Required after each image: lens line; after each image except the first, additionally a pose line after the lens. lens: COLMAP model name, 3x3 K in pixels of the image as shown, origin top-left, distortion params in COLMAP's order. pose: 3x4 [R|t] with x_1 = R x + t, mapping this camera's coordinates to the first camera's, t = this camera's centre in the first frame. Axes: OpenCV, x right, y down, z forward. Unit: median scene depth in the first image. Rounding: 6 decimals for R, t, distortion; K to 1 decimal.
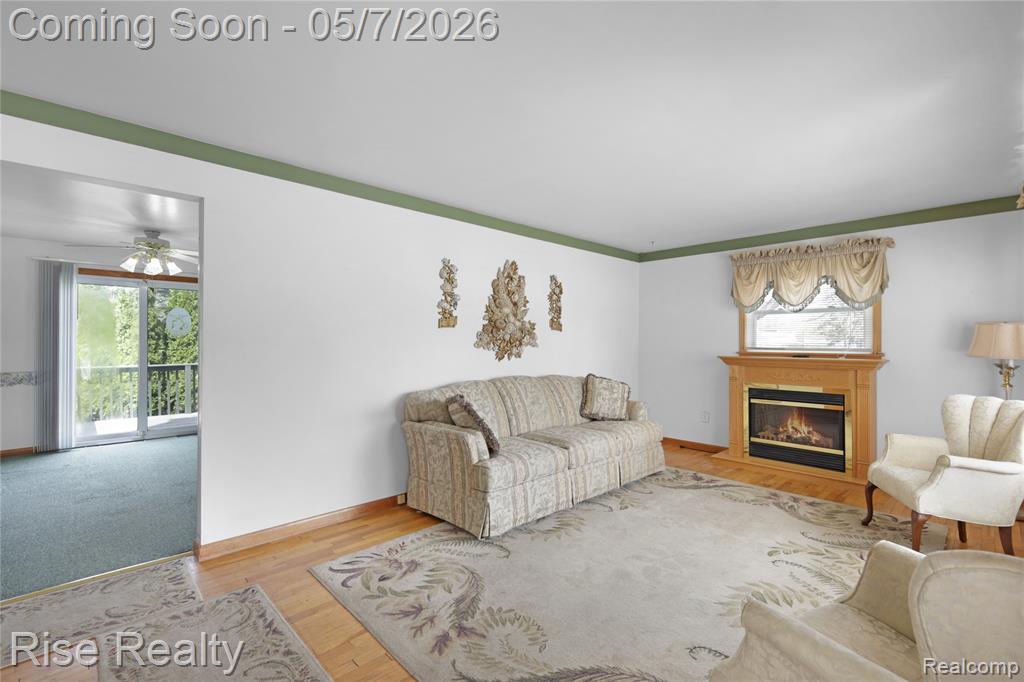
lens RADIAL K [[448.8, 0, 503.7], [0, 448.8, 338.2], [0, 0, 1]] dist [0.003558, 0.000155]
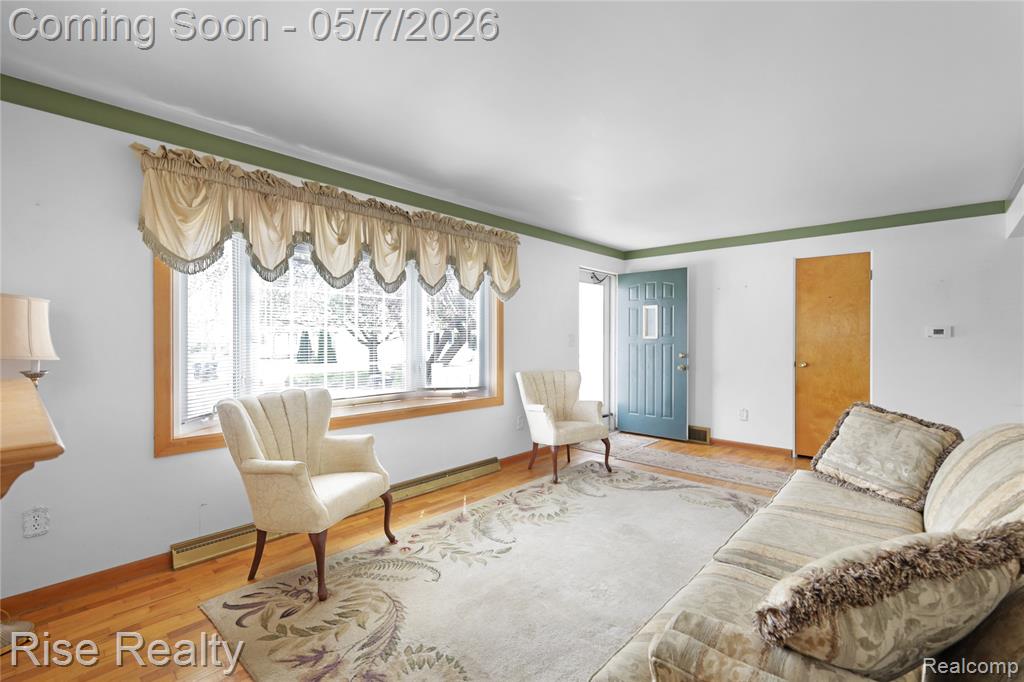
lens RADIAL K [[448.8, 0, 508.5], [0, 448.8, 342.8], [0, 0, 1]] dist [0.003558, 0.000155]
pose [[-0.997314, 0.004905, -0.073079, 0.443175], [0.005375, 0.999966, -0.006235, 0.021498], [0.073046, -0.006611, -0.997307, 1.330361]]
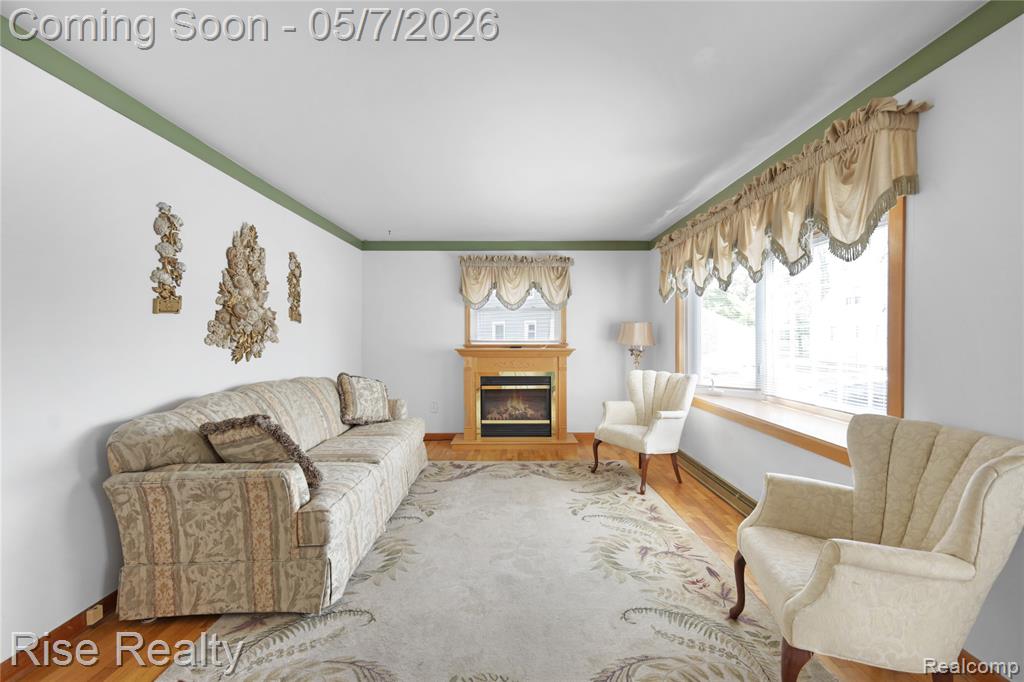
lens RADIAL K [[448.8, 0, 507.4], [0, 448.8, 339.6], [0, 0, 1]] dist [0.003558, 0.000155]
pose [[0.684022, -0.008572, 0.729411, -0.259243], [-0.002126, 0.999903, 0.013744, 0.003645], [-0.729459, -0.010952, 0.683937, 0.217713]]
